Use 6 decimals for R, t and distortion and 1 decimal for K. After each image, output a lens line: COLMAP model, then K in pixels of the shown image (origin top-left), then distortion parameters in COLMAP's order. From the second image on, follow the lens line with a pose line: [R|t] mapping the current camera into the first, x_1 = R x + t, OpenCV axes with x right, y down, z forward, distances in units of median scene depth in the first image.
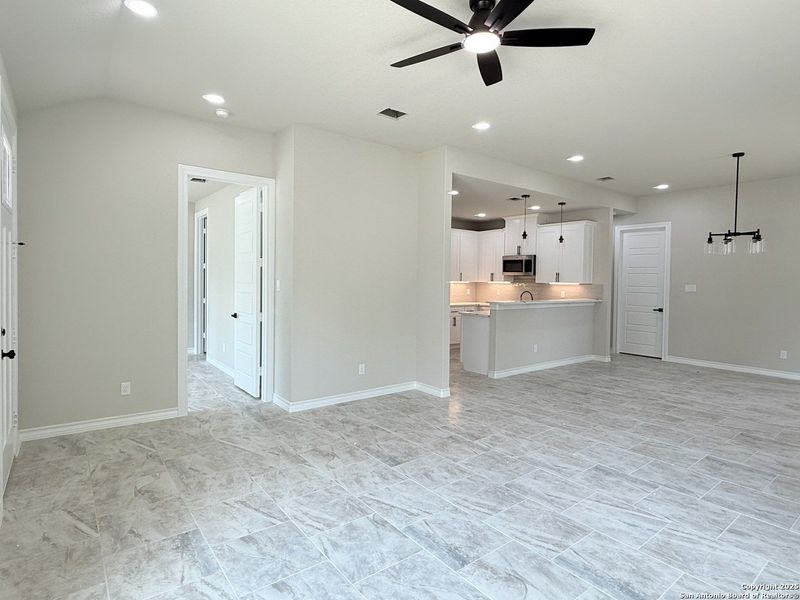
lens RADIAL K [[413.5, 0, 384.4], [0, 413.5, 308.6], [0, 0, 1]] dist [0.000041, 0.000343]
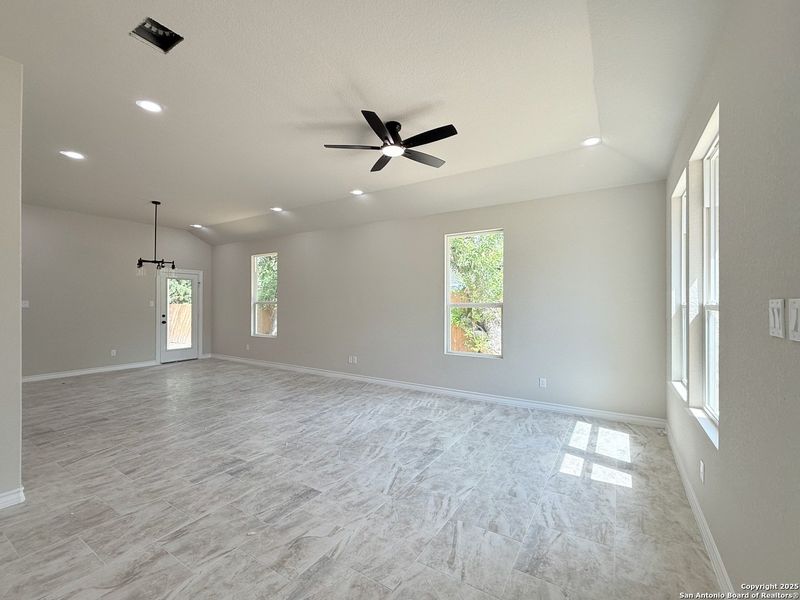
lens RADIAL K [[349.4, 0, 404.1], [0, 349.4, 301.4], [0, 0, 1]] dist [-0.001538, 0.000472]
pose [[-0.348656, -0.012580, 0.937166, -0.971259], [0.058643, 0.997658, 0.035209, -0.089437], [-0.935415, 0.067234, -0.347101, 1.305633]]
